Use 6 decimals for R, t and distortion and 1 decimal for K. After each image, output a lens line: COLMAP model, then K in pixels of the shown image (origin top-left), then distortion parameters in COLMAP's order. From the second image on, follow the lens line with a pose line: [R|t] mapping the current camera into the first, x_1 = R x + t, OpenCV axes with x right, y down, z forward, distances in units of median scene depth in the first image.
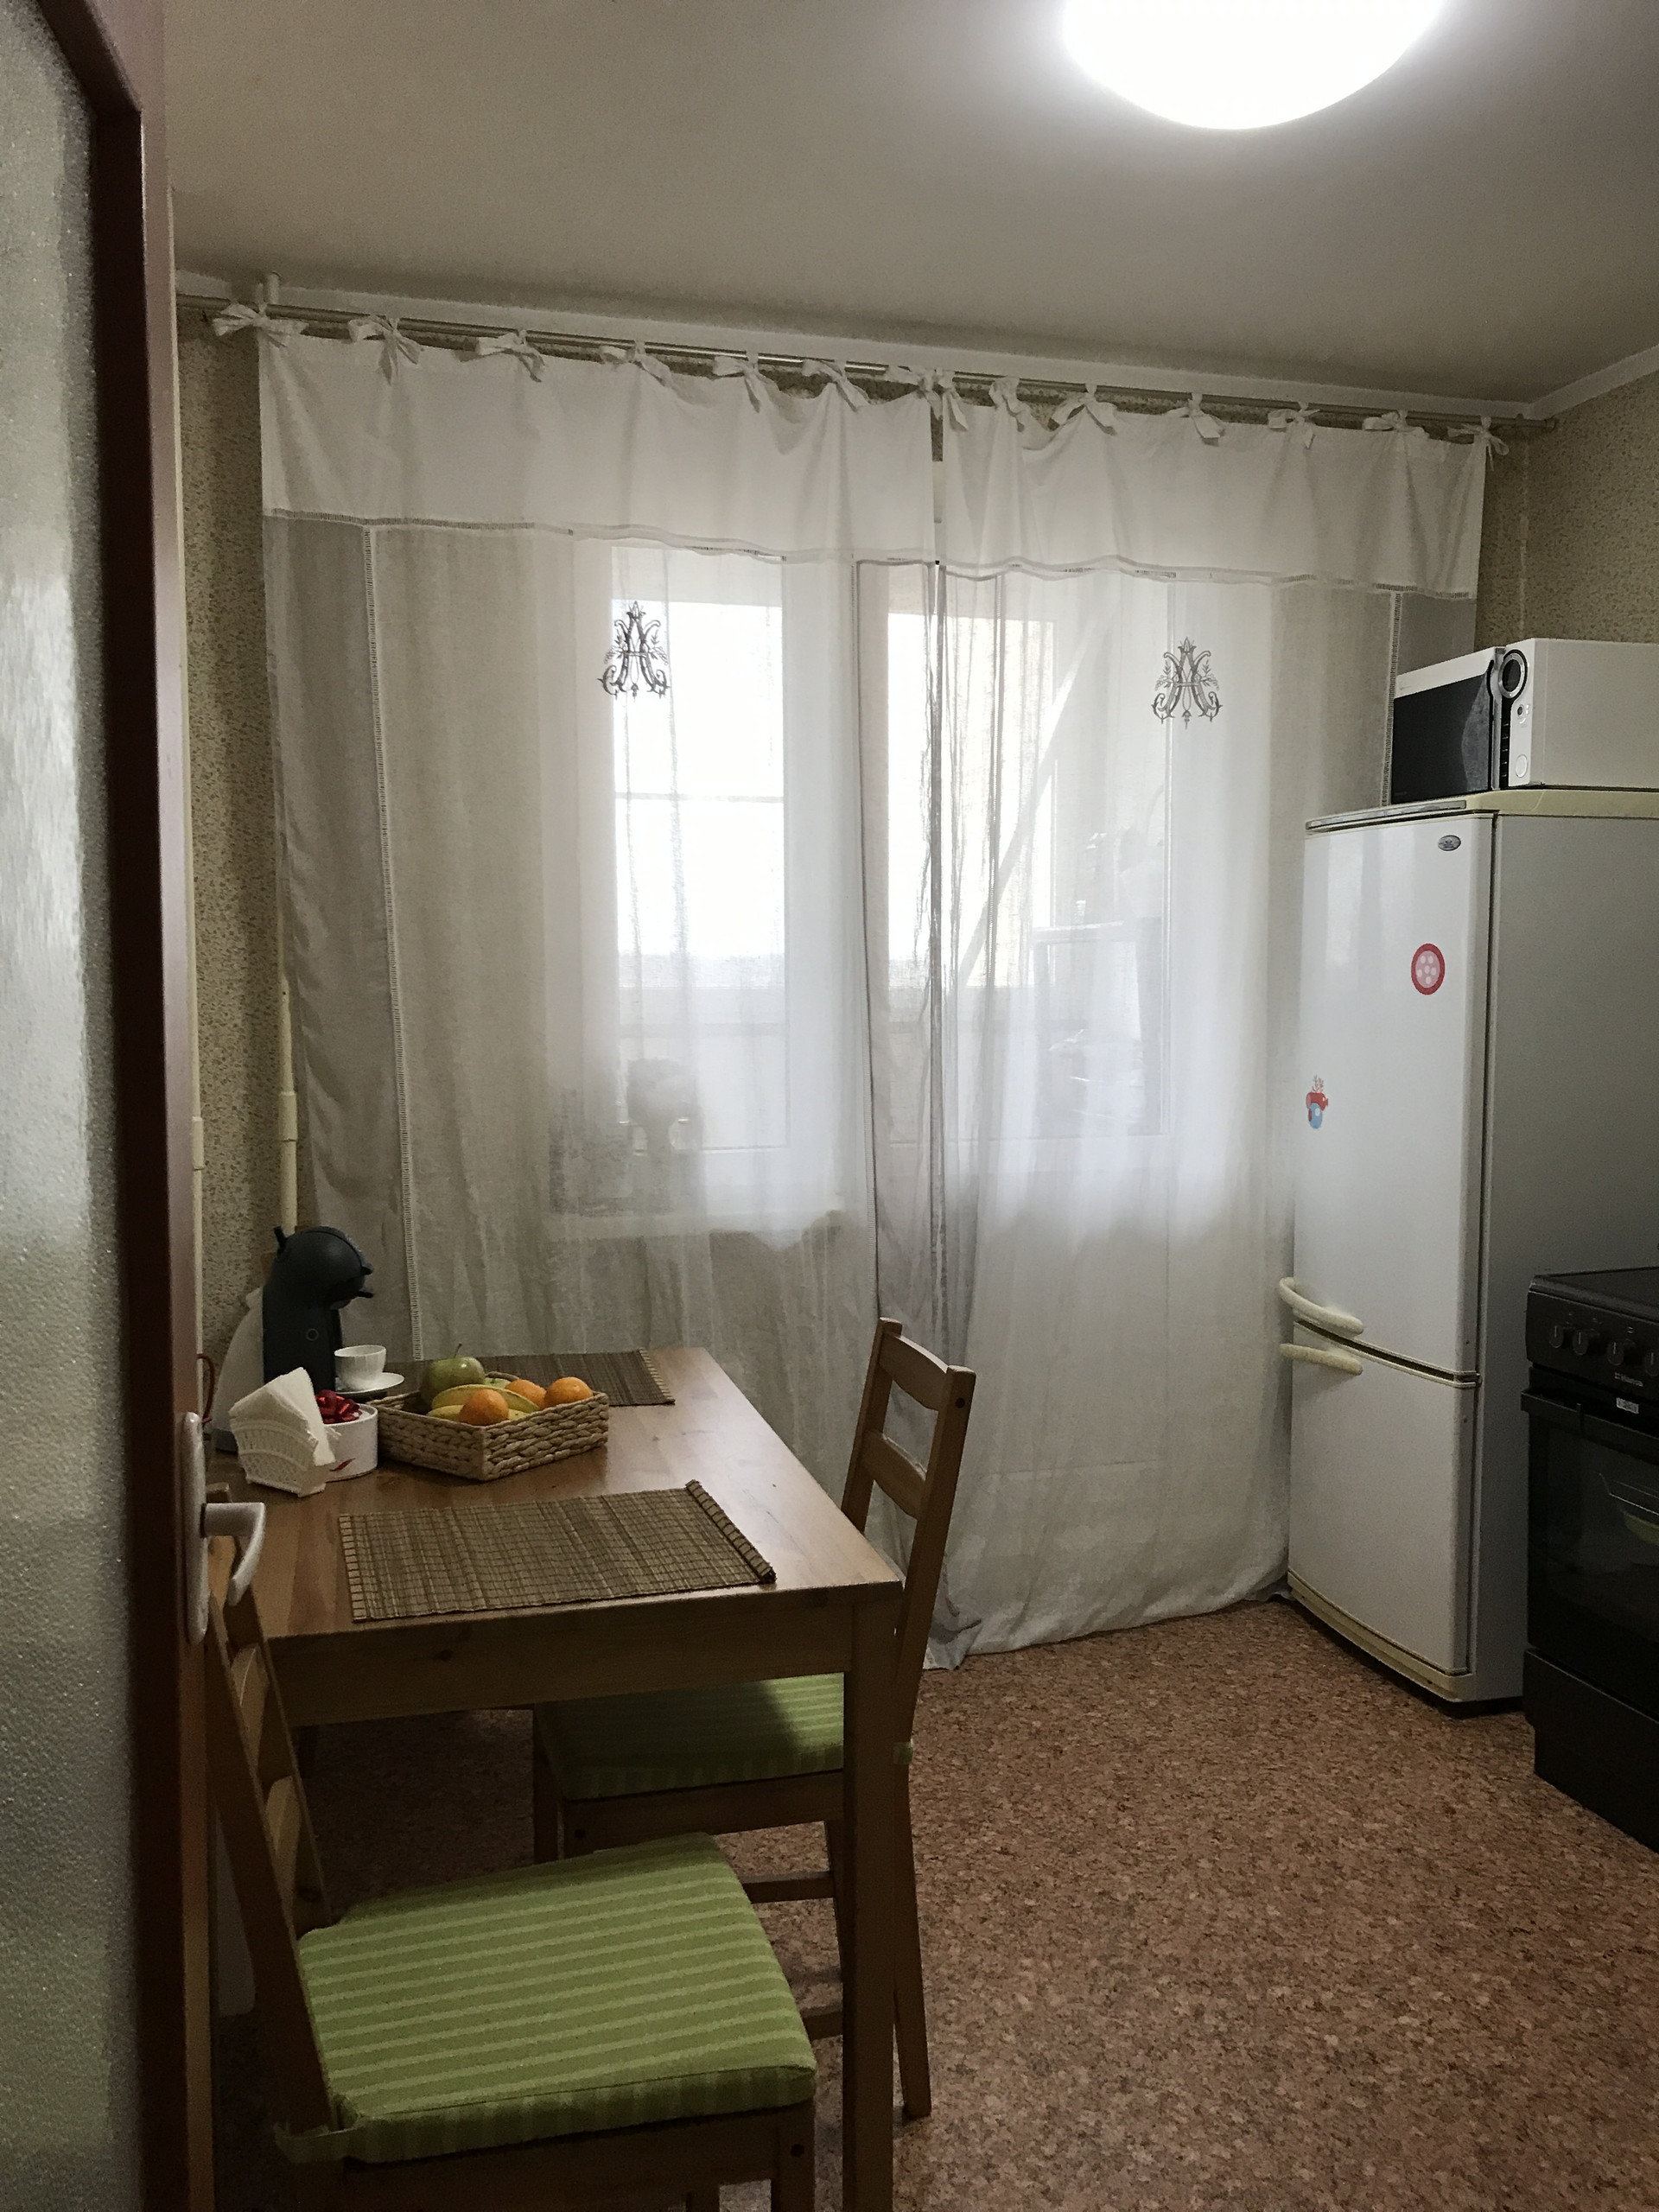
lens RADIAL K [[1830.8, 0, 830.1], [0, 1830.8, 1109.0], [0, 0, 1]] dist [0.029935, -0.023091]
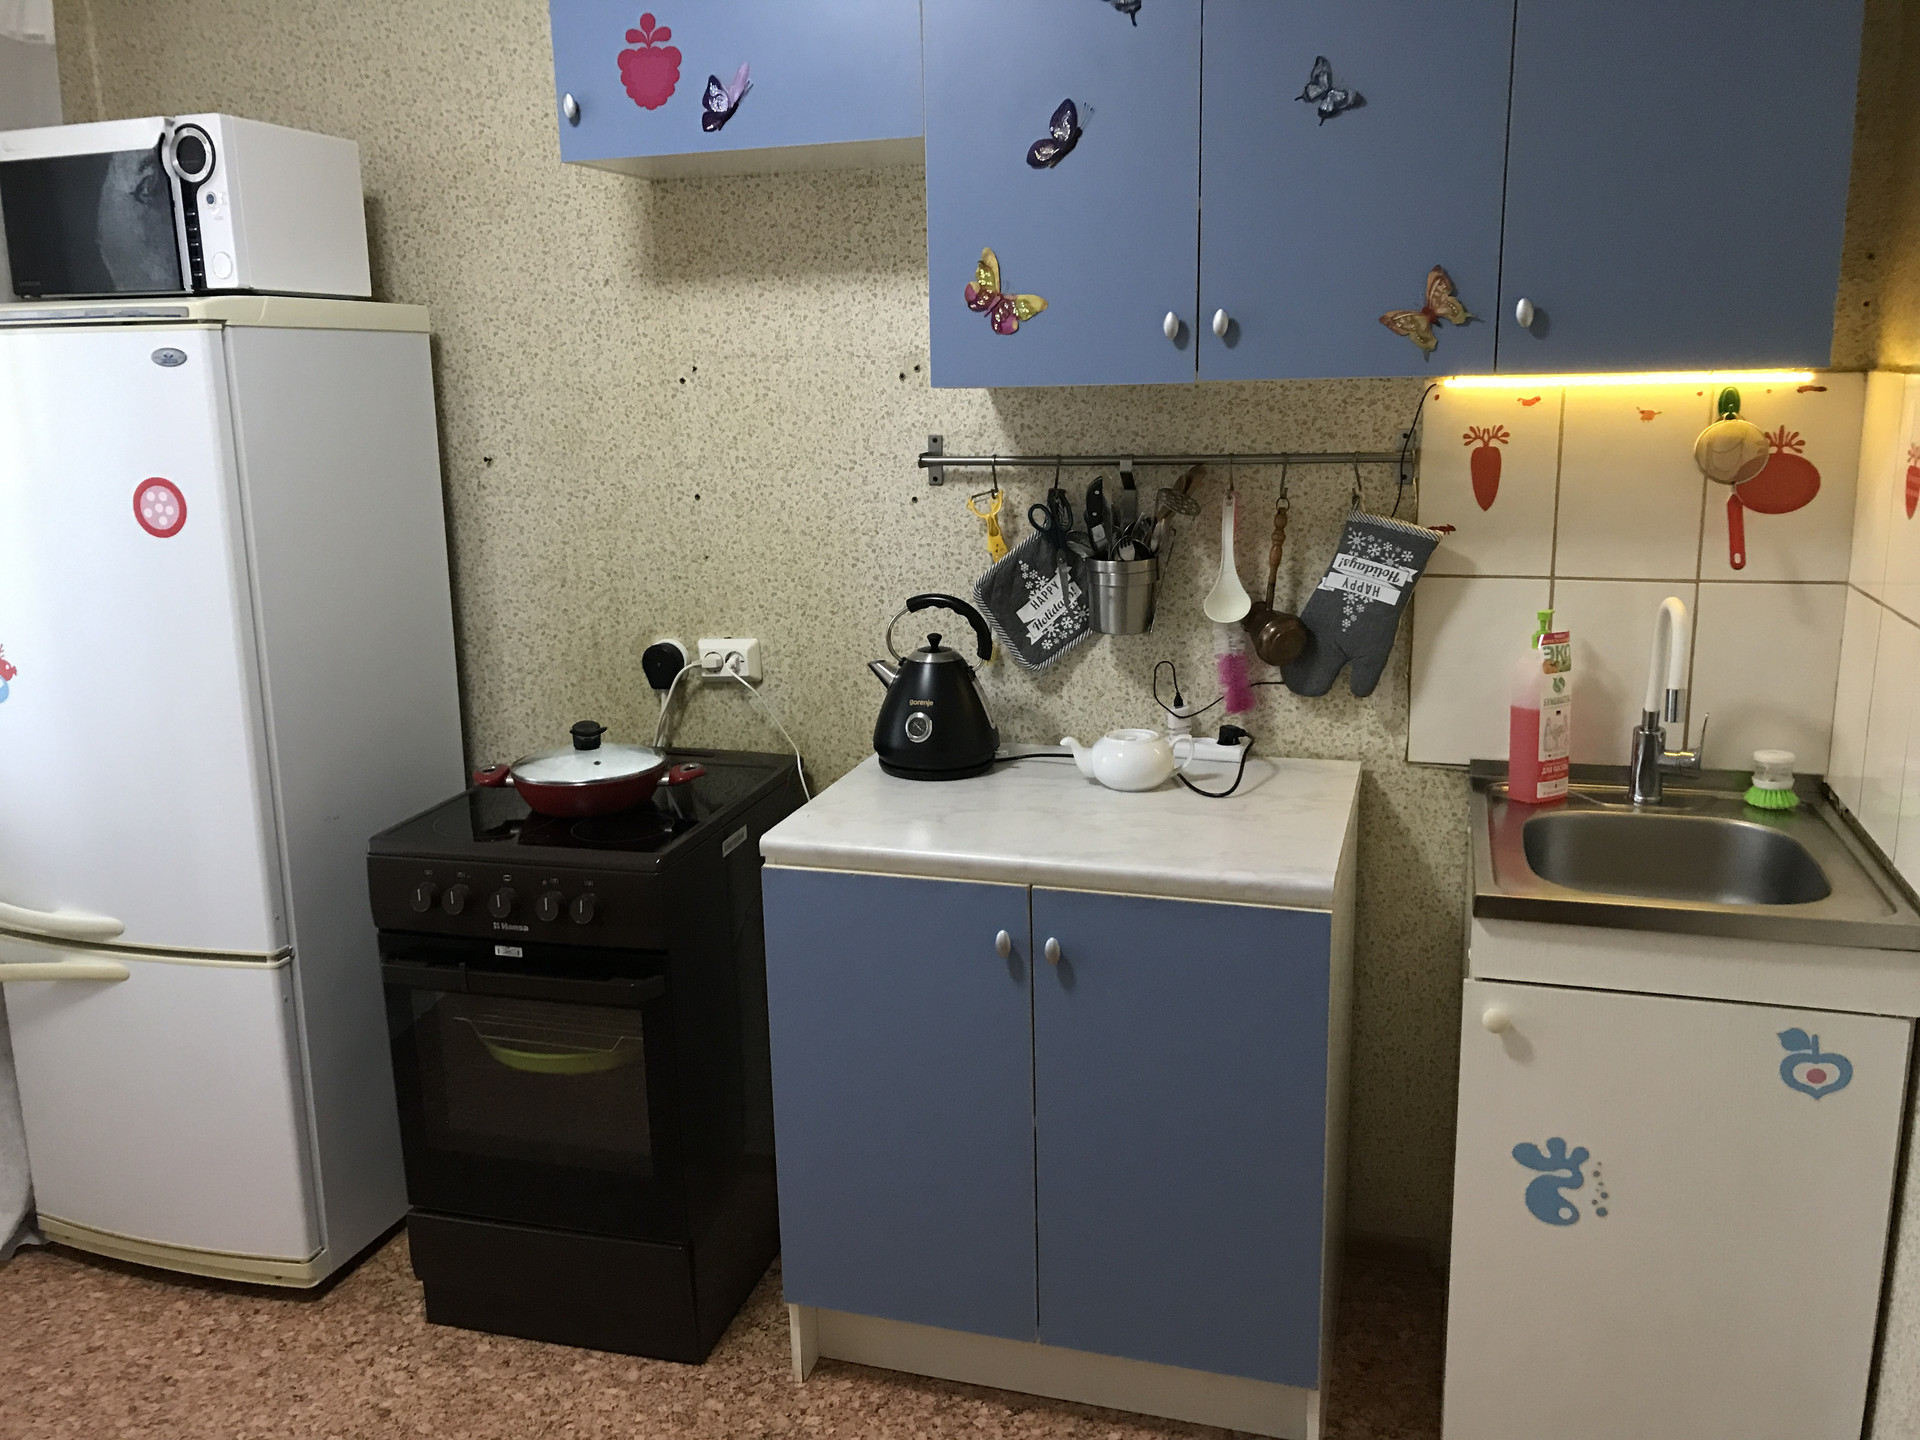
lens RADIAL K [[1589.1, 0, 963.5], [0, 1589.1, 717.9], [0, 0, 1]] dist [0.029935, -0.023091]
pose [[0.544042, -0.193736, 0.816385, -0.093273], [0.090668, 0.980855, 0.172345, -0.074855], [-0.834145, -0.019743, 0.551192, 0.285496]]
